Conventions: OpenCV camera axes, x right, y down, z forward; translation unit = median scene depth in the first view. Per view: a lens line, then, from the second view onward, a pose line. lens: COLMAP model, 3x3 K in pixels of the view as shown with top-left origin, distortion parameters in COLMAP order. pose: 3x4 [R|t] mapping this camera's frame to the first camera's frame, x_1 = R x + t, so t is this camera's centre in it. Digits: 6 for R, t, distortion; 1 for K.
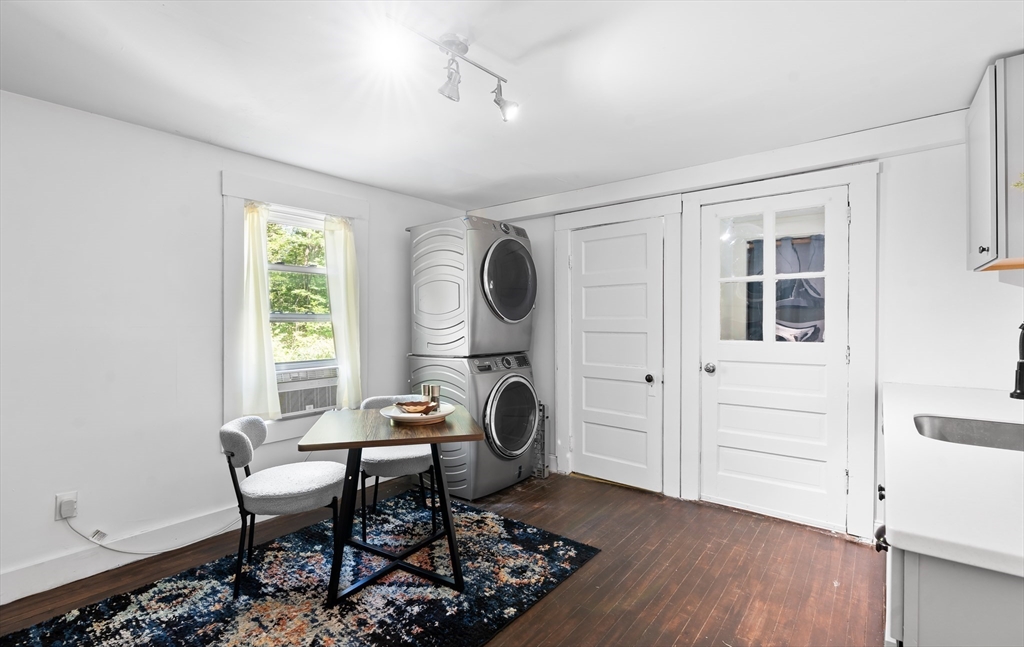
lens RADIAL K [[466.0, 0, 513.3], [0, 466.0, 324.6], [0, 0, 1]] dist [-0.000294, -0.000090]
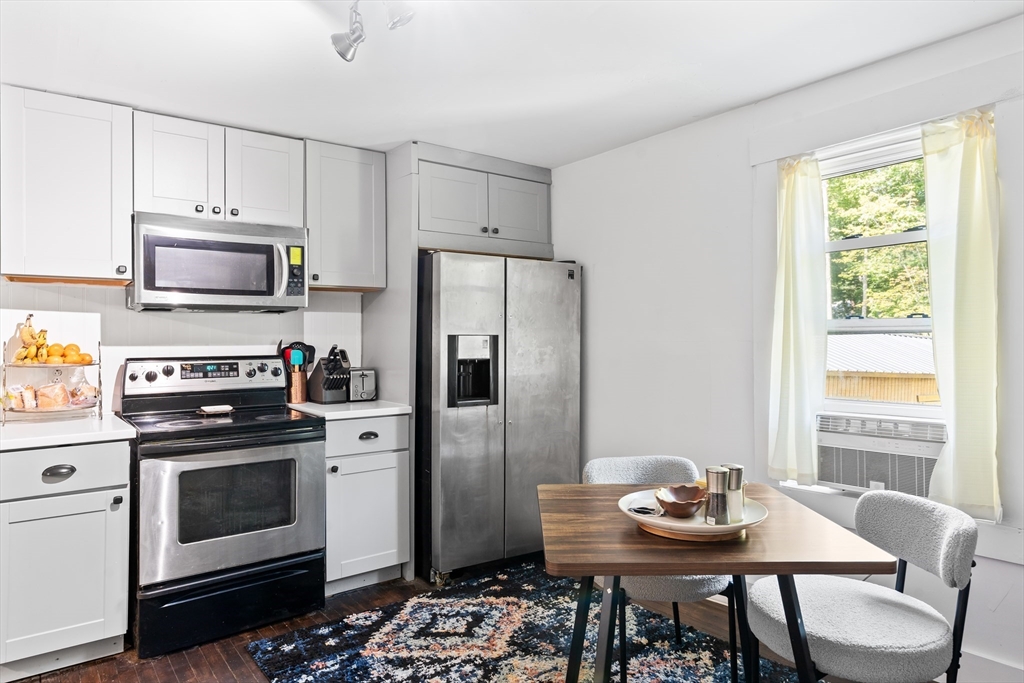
lens RADIAL K [[625.1, 0, 513.0], [0, 625.1, 339.4], [0, 0, 1]] dist [-0.000274, 0.000060]
pose [[-0.232893, -0.000670, -0.972502, 0.500043], [0.005197, 0.999985, -0.001934, 0.001262], [0.972489, -0.005504, -0.232886, 0.949820]]
